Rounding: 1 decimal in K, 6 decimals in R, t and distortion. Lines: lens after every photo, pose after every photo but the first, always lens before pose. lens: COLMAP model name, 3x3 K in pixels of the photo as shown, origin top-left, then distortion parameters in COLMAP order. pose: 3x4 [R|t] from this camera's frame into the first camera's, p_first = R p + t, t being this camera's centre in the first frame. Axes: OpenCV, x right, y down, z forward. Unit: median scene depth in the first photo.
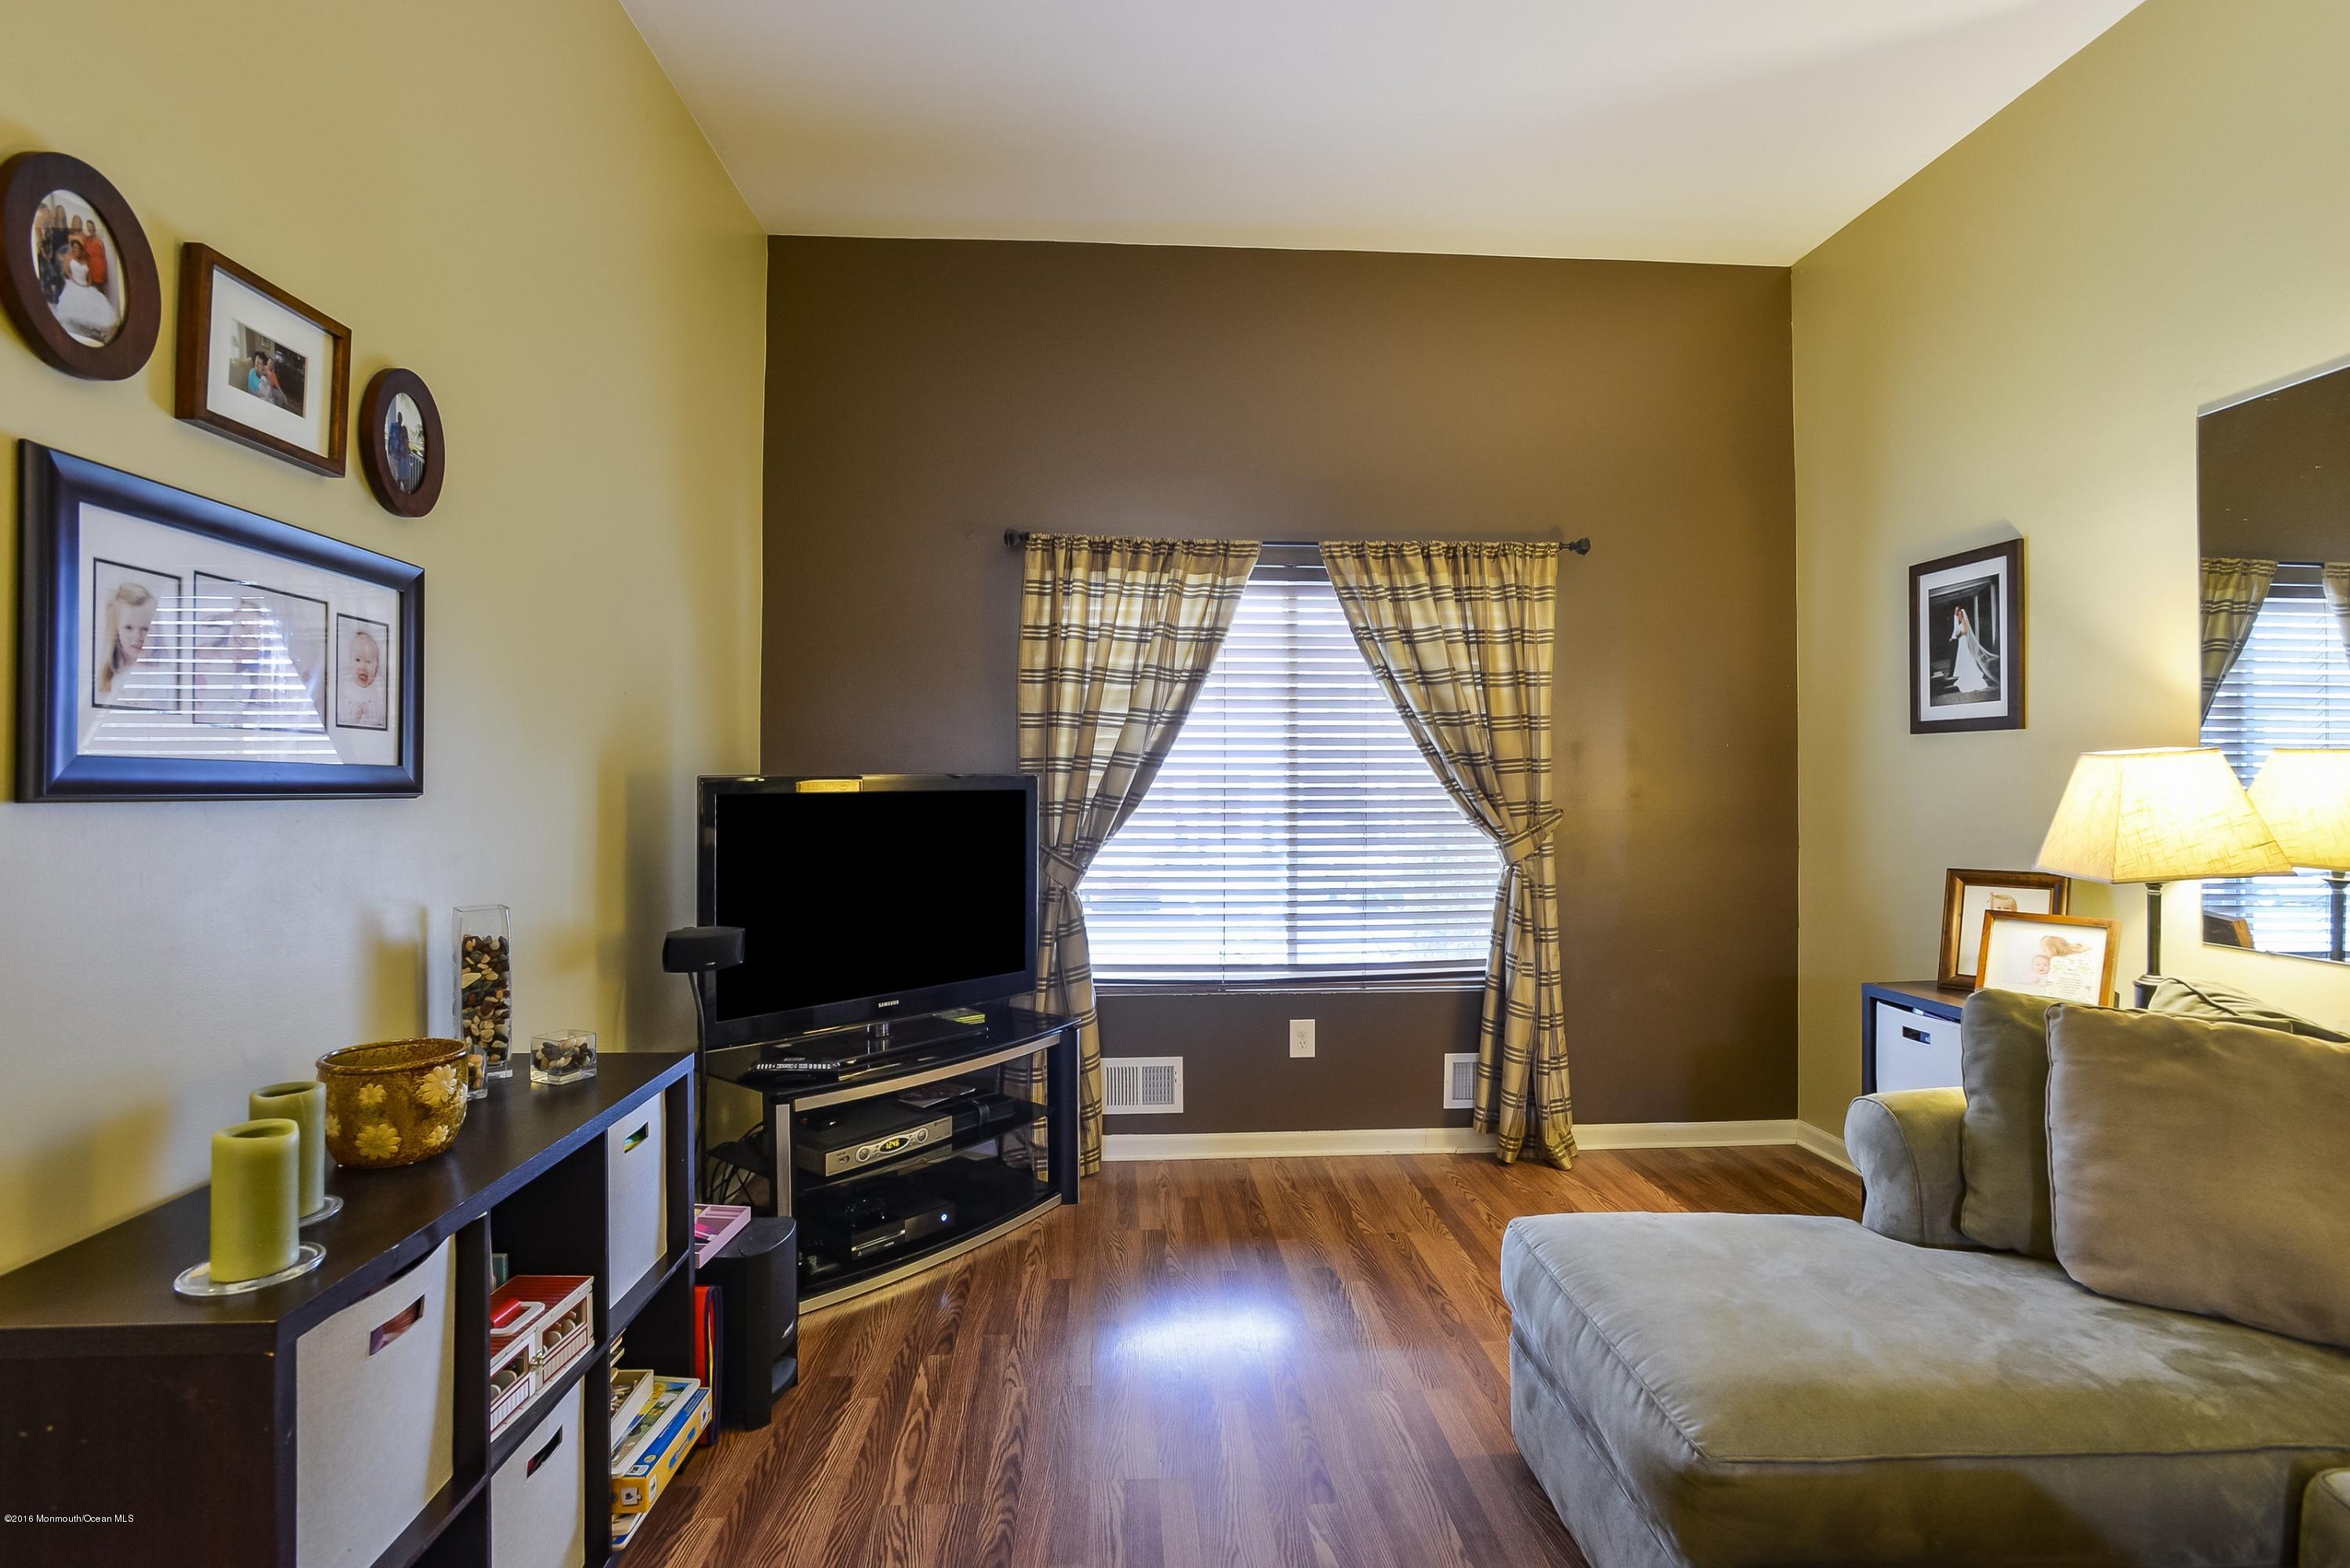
lens RADIAL K [[1139.7, 0, 1177.8], [0, 1139.7, 772.5], [0, 0, 1]] dist [-0.053633, 0.027652]
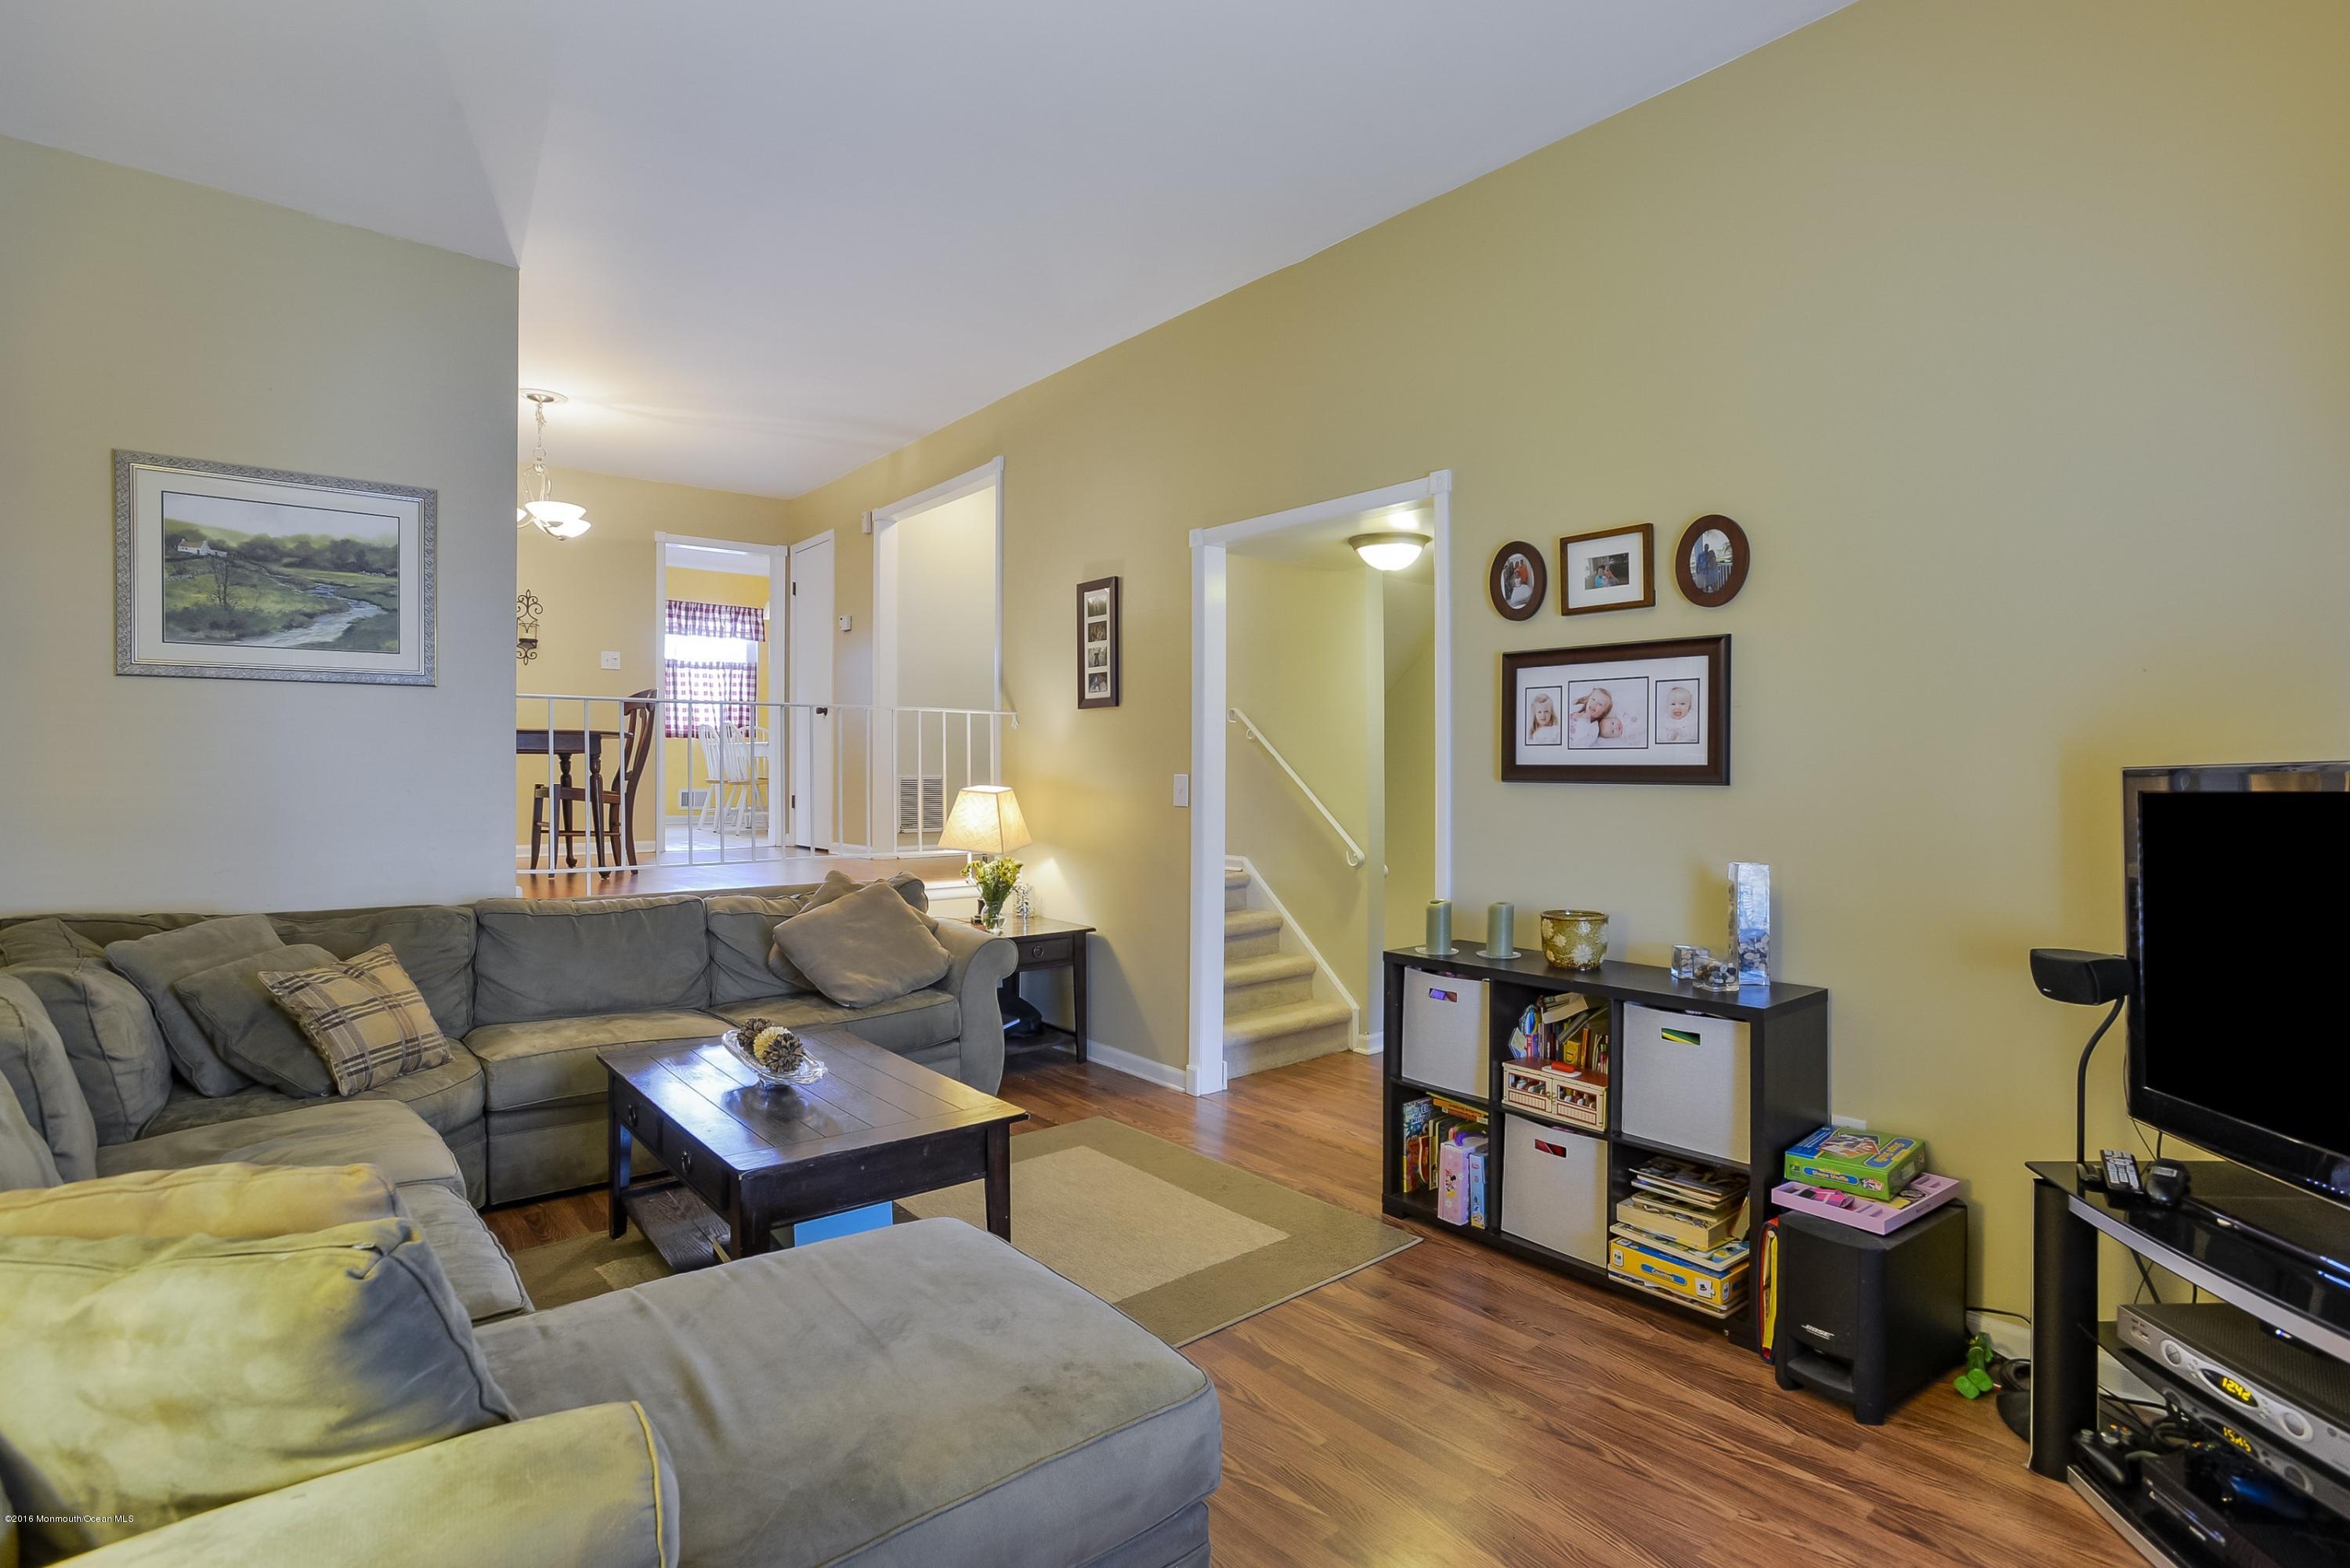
lens RADIAL K [[1139.7, 0, 1177.8], [0, 1139.7, 772.5], [0, 0, 1]] dist [-0.053633, 0.027652]
pose [[-0.803519, -0.002804, -0.595273, 0.420370], [0.001642, 0.999975, -0.006927, 0.006987], [0.595277, -0.006544, -0.803494, 0.888569]]
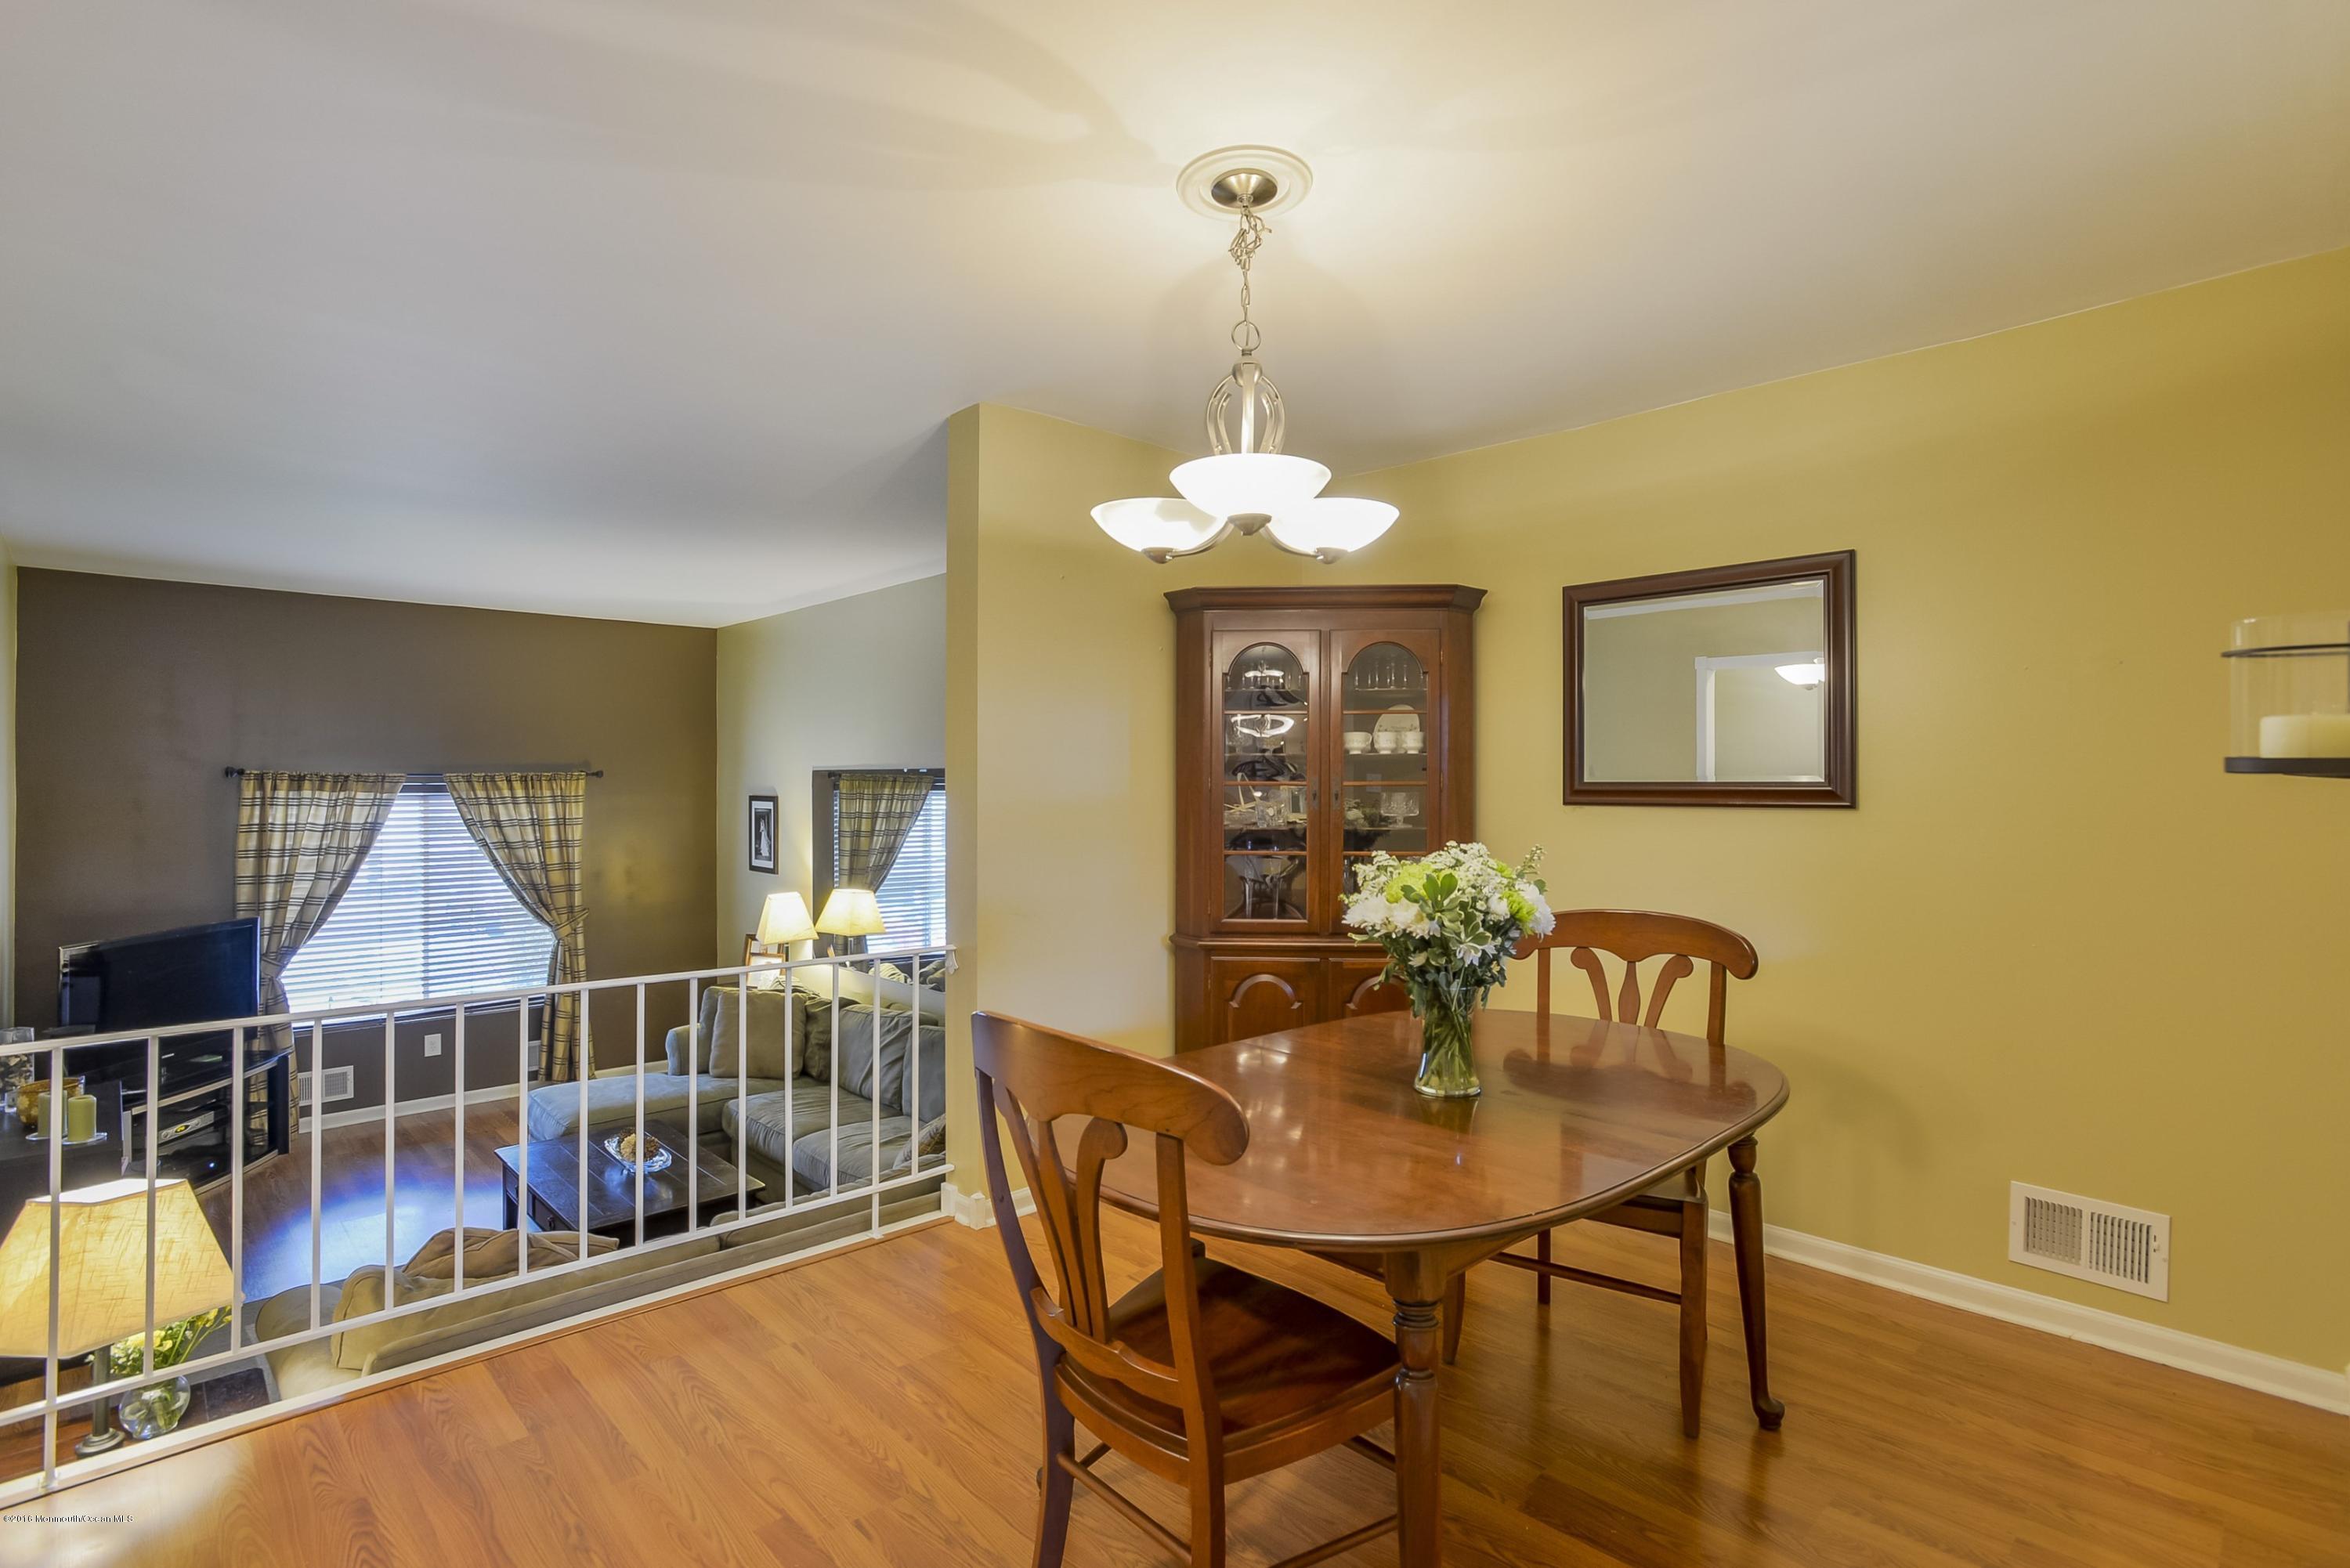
lens RADIAL K [[1139.7, 0, 1177.8], [0, 1139.7, 772.5], [0, 0, 1]] dist [-0.053633, 0.027652]
pose [[0.760649, 0.002281, 0.649159, -0.148943], [-0.003800, 0.999992, 0.000938, -0.213969], [-0.649152, -0.003180, 0.760652, -1.161770]]
